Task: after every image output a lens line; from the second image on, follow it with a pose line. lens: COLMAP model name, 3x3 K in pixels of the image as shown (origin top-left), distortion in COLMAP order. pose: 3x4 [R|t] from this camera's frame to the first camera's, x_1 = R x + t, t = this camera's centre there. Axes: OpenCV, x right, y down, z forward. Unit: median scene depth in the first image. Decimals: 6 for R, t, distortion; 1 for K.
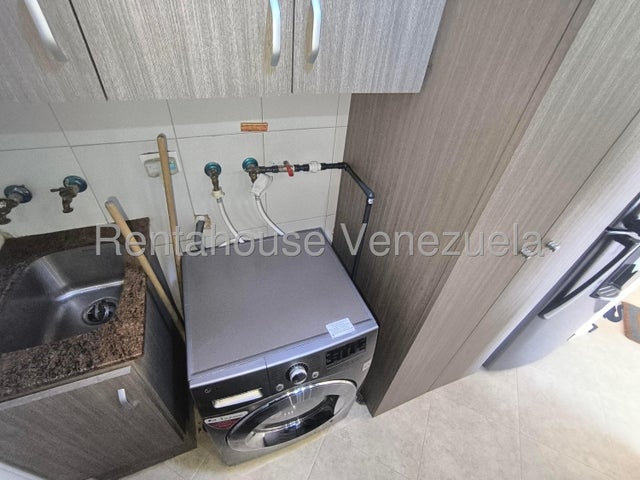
lens RADIAL K [[291.7, 0, 321.3], [0, 291.7, 234.4], [0, 0, 1]] dist [-0.030551, 0.016409]
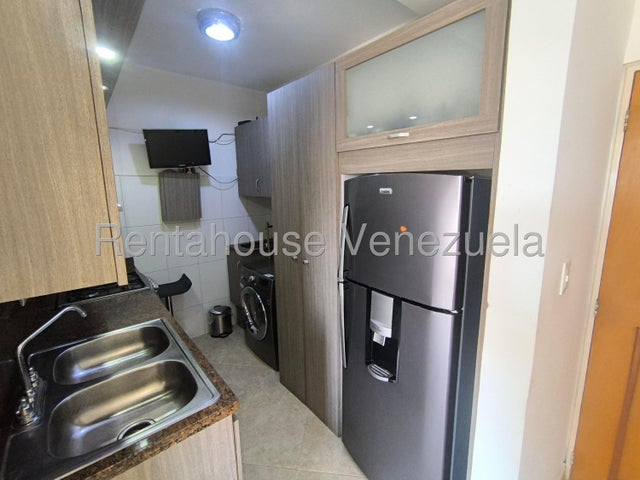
lens RADIAL K [[291.7, 0, 321.3], [0, 291.7, 234.4], [0, 0, 1]] dist [-0.030551, 0.016409]
pose [[0.317517, 0.078397, -0.945006, 2.126166], [-0.579446, 0.804910, -0.127916, 0.065212], [0.750617, 0.588196, 0.300999, 0.264667]]
